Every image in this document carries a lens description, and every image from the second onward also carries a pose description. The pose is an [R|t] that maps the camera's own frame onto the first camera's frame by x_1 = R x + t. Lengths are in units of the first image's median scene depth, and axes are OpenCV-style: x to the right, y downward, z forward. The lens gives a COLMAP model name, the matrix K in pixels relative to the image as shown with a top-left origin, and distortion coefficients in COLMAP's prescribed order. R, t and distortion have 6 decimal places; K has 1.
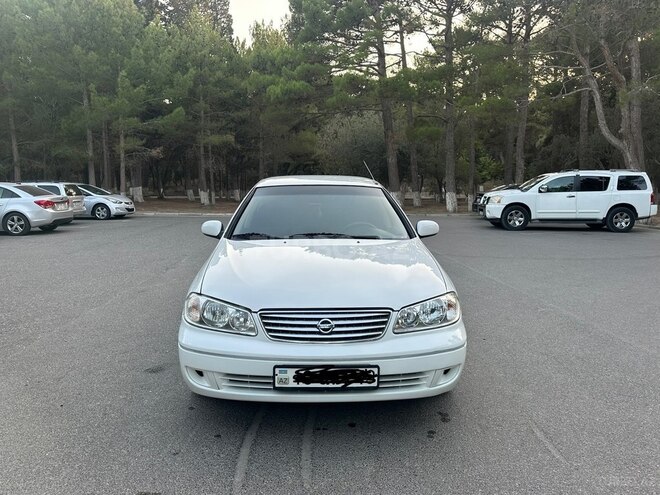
lens RADIAL K [[530.3, 0, 330.0], [0, 530.3, 247.5], [0, 0, 1]] dist [0.014035, -0.007476]
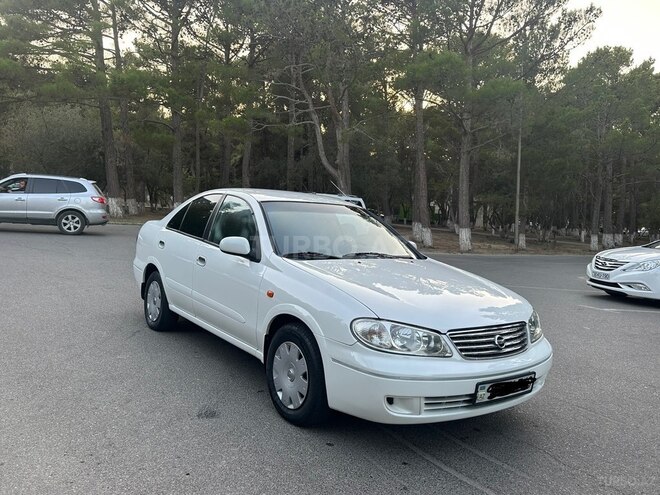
lens RADIAL K [[530.3, 0, 330.0], [0, 530.3, 247.5], [0, 0, 1]] dist [0.014035, -0.007476]
pose [[0.831941, 0.020814, 0.554473, -0.635355], [-0.009731, 0.999690, -0.022926, -0.013833], [-0.554778, 0.013678, 0.831886, 0.187150]]
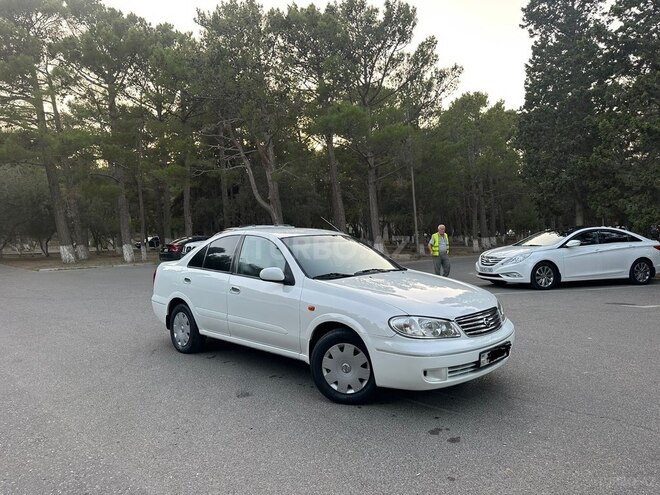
lens RADIAL K [[458.0, 0, 331.1], [0, 458.0, 233.4], [0, 0, 1]] dist [0.006162, -0.001404]
pose [[0.728114, -0.008305, 0.685405, -0.875969], [0.094989, 0.991501, -0.088894, -0.024753], [-0.678842, 0.129831, 0.722715, 0.204590]]
